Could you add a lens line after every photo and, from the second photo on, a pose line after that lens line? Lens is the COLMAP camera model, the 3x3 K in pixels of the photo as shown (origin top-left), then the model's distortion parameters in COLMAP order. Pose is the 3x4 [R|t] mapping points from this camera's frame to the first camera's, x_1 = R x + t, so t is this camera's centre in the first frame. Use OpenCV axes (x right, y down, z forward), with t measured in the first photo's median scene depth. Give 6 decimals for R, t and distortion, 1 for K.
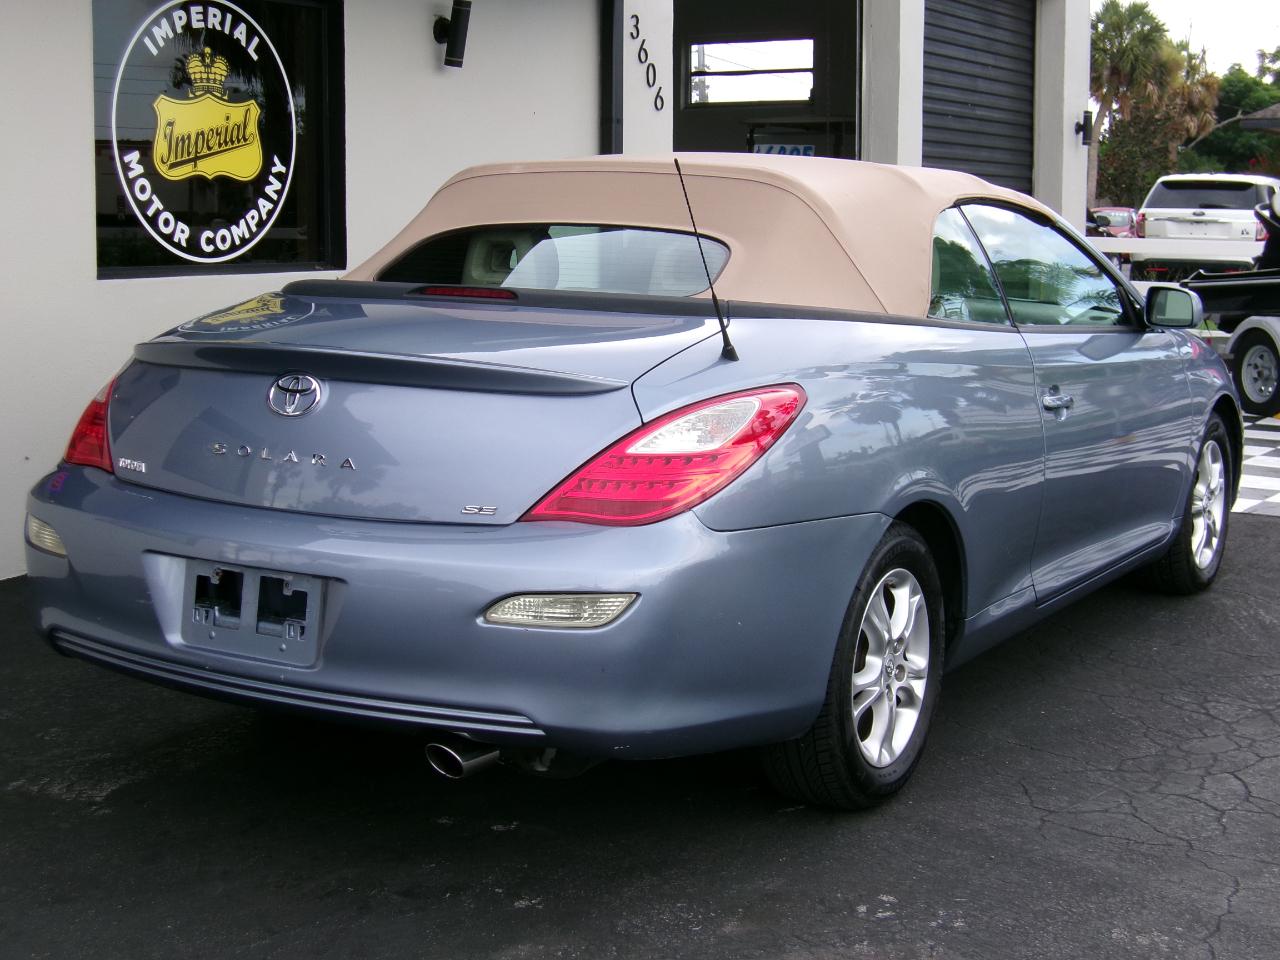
lens RADIAL K [[1955.8, 0, 638.8], [0, 1955.8, 534.9], [0, 0, 1]] dist [-0.101426, -0.074648]
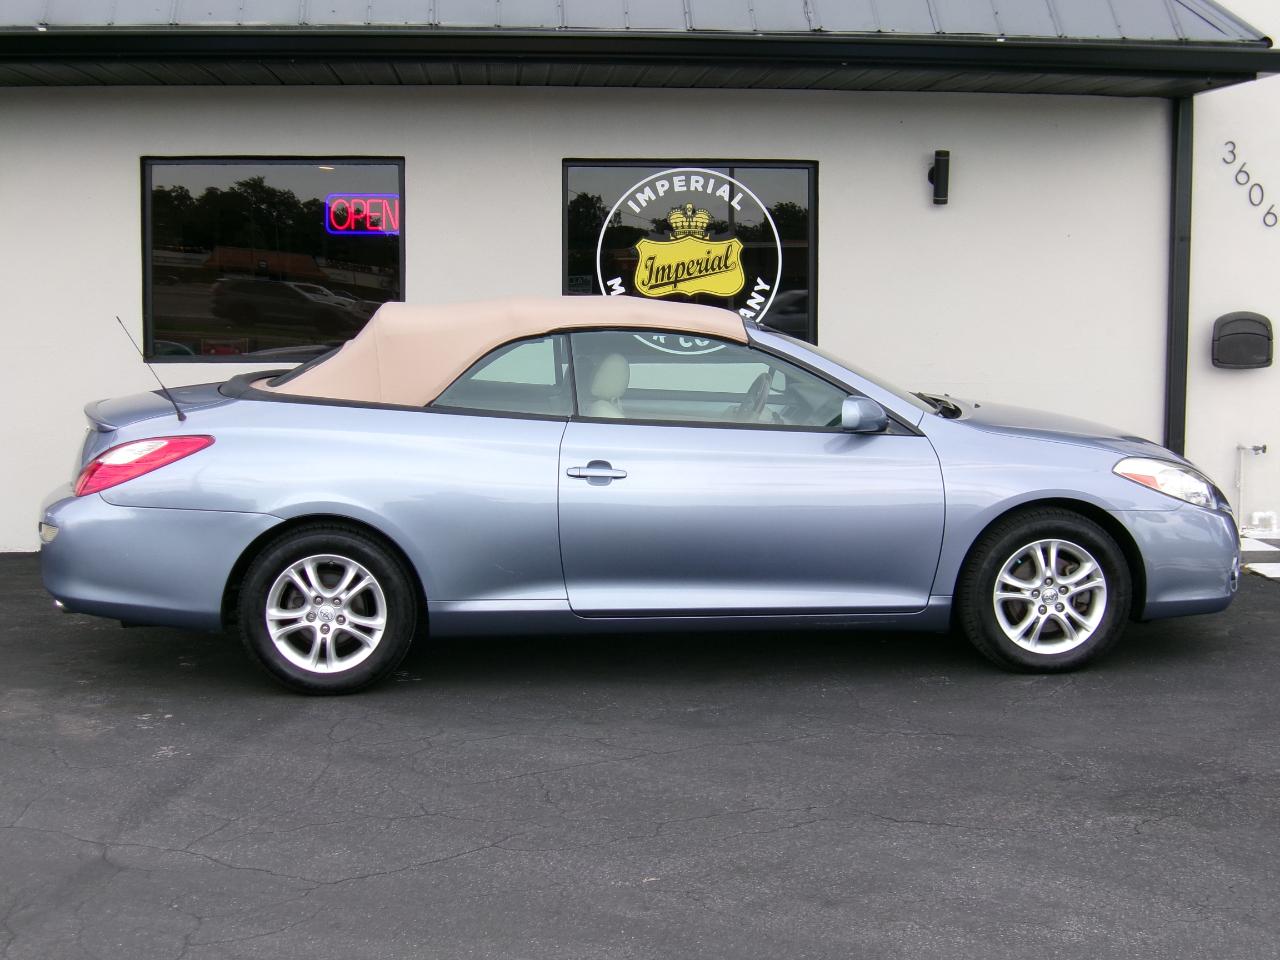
lens RADIAL K [[1955.8, 0, 638.8], [0, 1955.8, 534.9], [0, 0, 1]] dist [-0.101426, -0.074648]
pose [[0.579988, 0.101971, -0.808218, 0.951627], [-0.129079, 0.991104, 0.032417, -0.050784], [0.804334, 0.085522, 0.587991, 0.138217]]
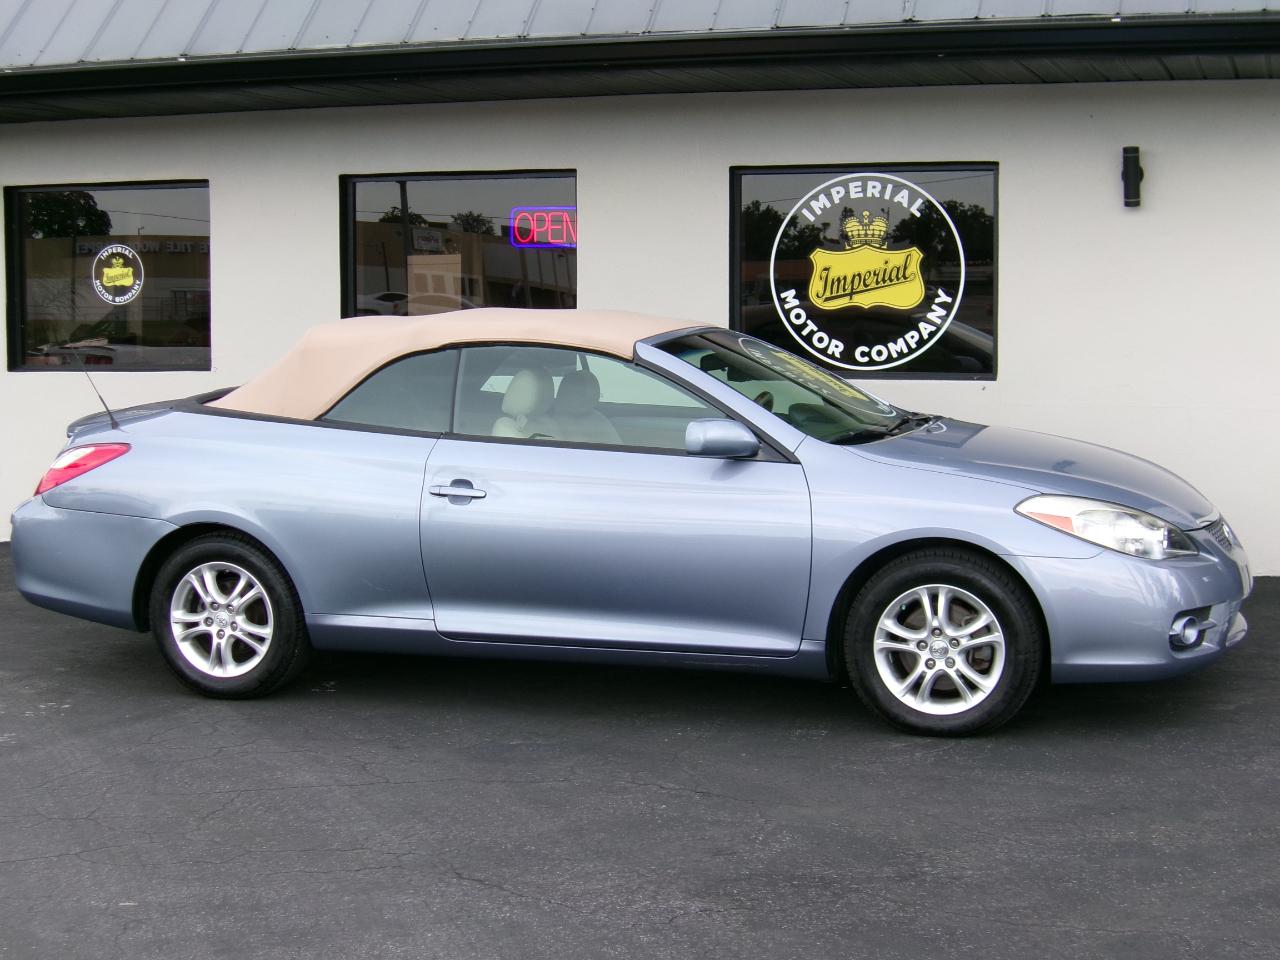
lens RADIAL K [[1955.8, 0, 638.8], [0, 1955.8, 534.9], [0, 0, 1]] dist [-0.101426, -0.074648]
pose [[0.218576, 0.115563, -0.968953, 1.089750], [-0.150710, 0.985046, 0.083485, -0.119018], [0.964112, 0.127783, 0.232724, 0.558059]]
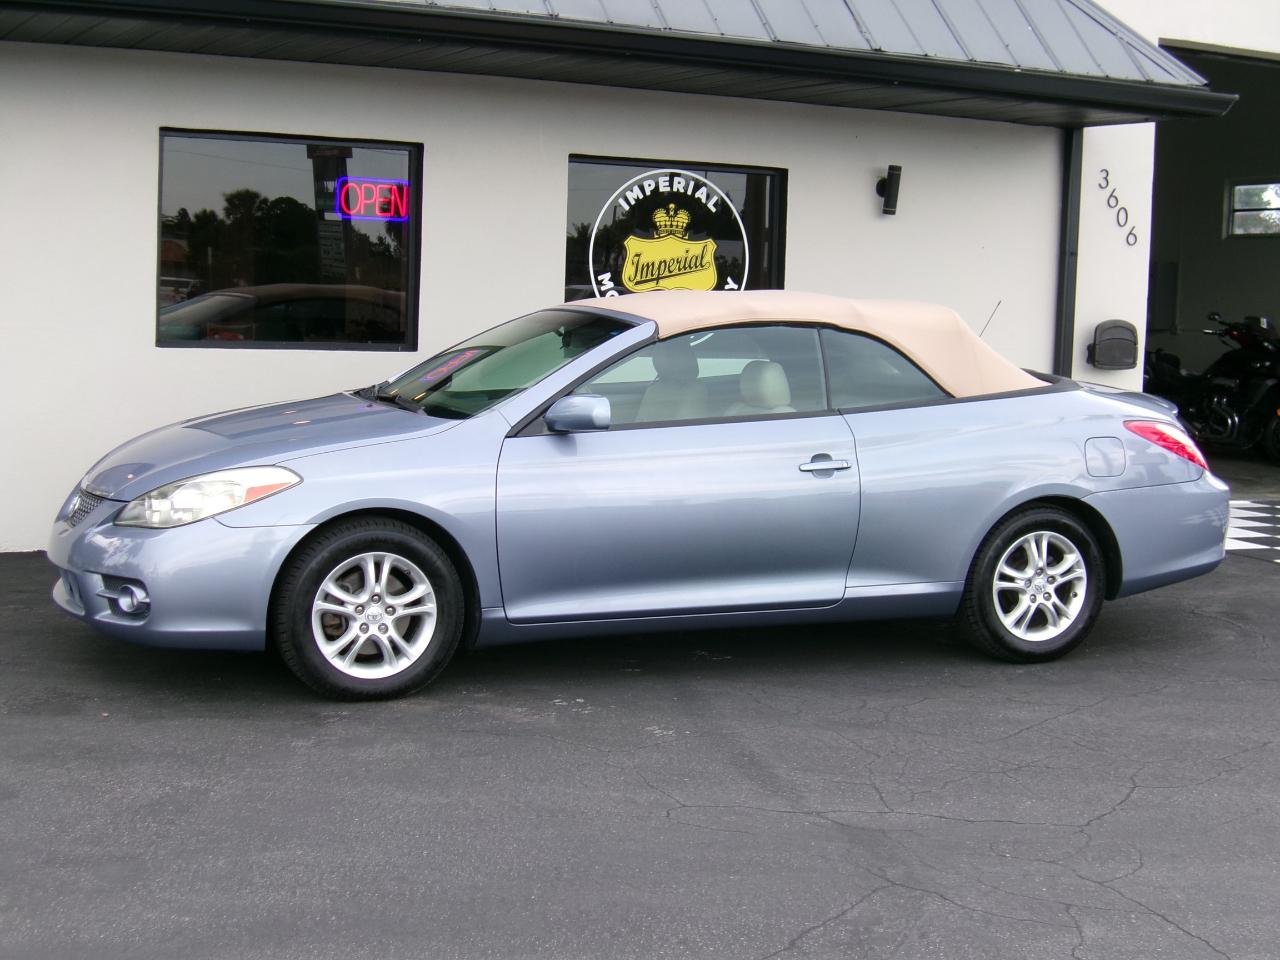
lens RADIAL K [[1967.0, 0, 631.9], [0, 1967.0, 534.3], [0, 0, 1]] dist [-0.094698, -0.119808]
pose [[0.837395, 0.087262, -0.539588, 0.589791], [-0.114743, 0.993242, -0.017444, 0.030666], [0.534419, 0.076521, 0.841749, -0.271476]]
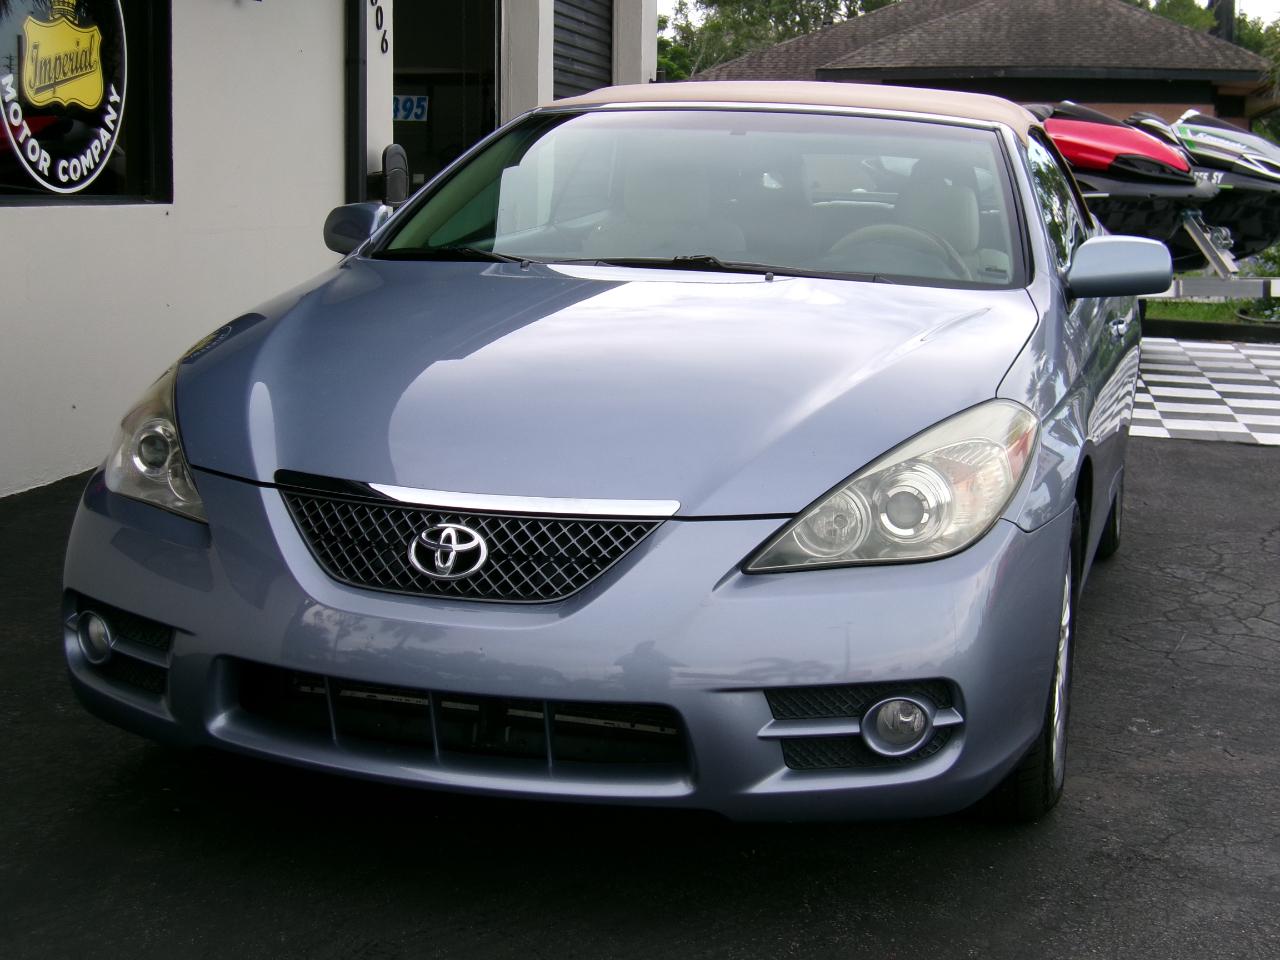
lens RADIAL K [[1967.0, 0, 631.9], [0, 1967.0, 534.3], [0, 0, 1]] dist [-0.094698, -0.119808]
pose [[0.949602, -0.046076, 0.310053, -0.265034], [0.041520, 0.998911, 0.021283, 0.020279], [-0.310696, -0.007337, 0.950481, -0.003486]]
